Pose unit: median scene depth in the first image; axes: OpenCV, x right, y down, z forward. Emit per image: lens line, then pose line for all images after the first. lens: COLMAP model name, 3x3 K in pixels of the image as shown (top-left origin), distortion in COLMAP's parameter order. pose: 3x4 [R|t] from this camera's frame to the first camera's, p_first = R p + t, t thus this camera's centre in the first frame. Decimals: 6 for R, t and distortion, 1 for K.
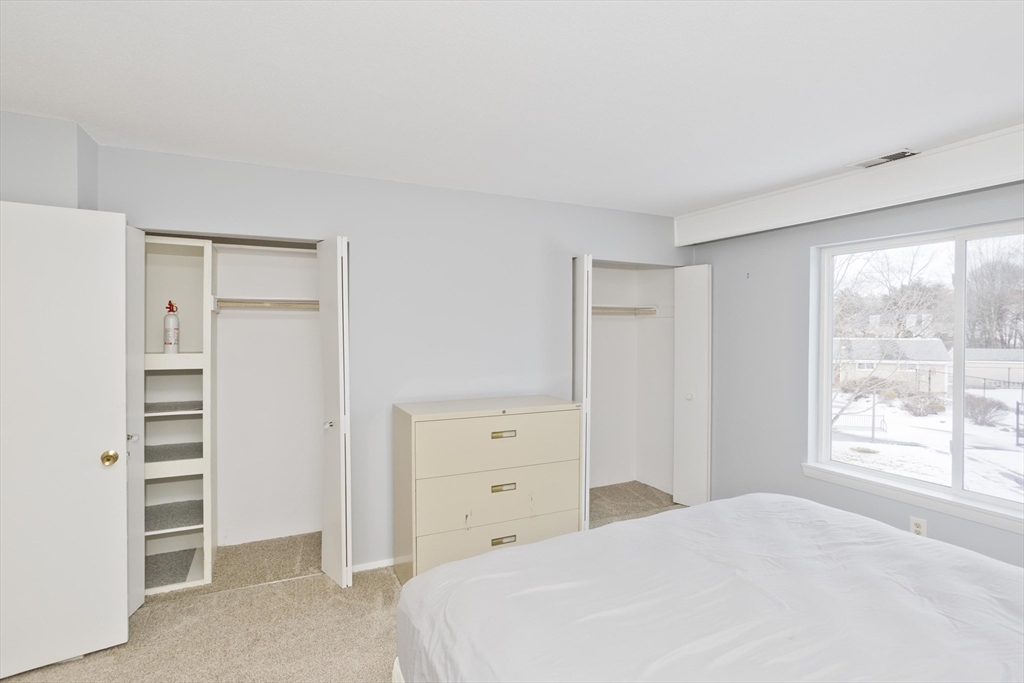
lens RADIAL K [[497.8, 0, 512.0], [0, 497.8, 332.5], [0, 0, 1]] dist [-0.046064, 0.028324]
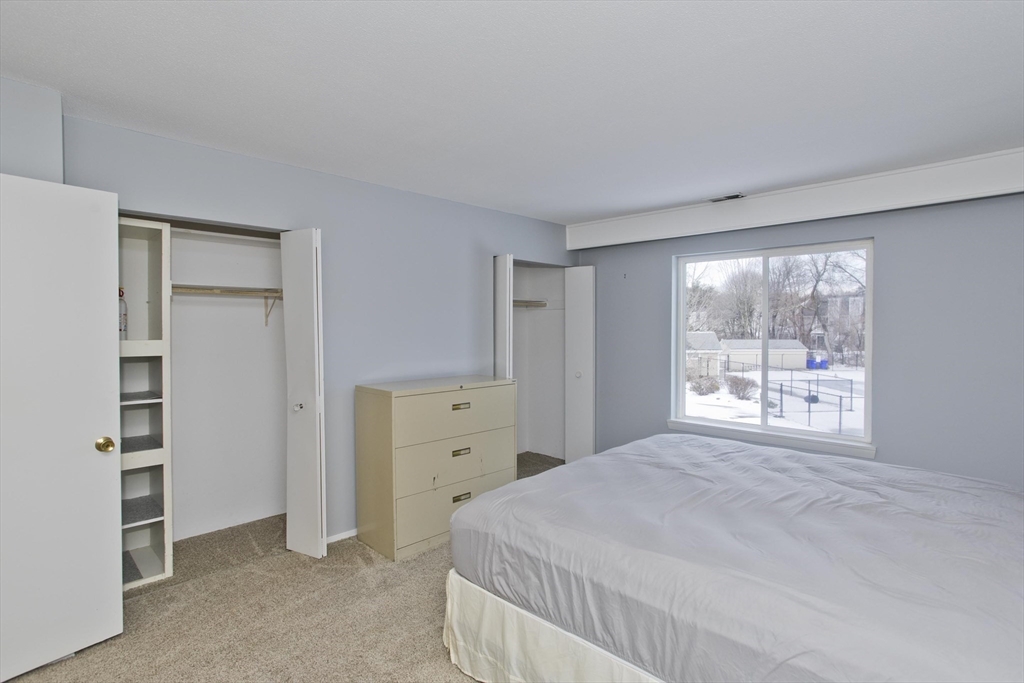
lens RADIAL K [[509.8, 0, 511.7], [0, 509.8, 328.3], [0, 0, 1]] dist [-0.049543, 0.031713]
pose [[0.940097, -0.005139, 0.340869, -0.296532], [0.005762, 0.999983, -0.000817, 0.022454], [-0.340859, 0.002732, 0.940111, -0.156714]]
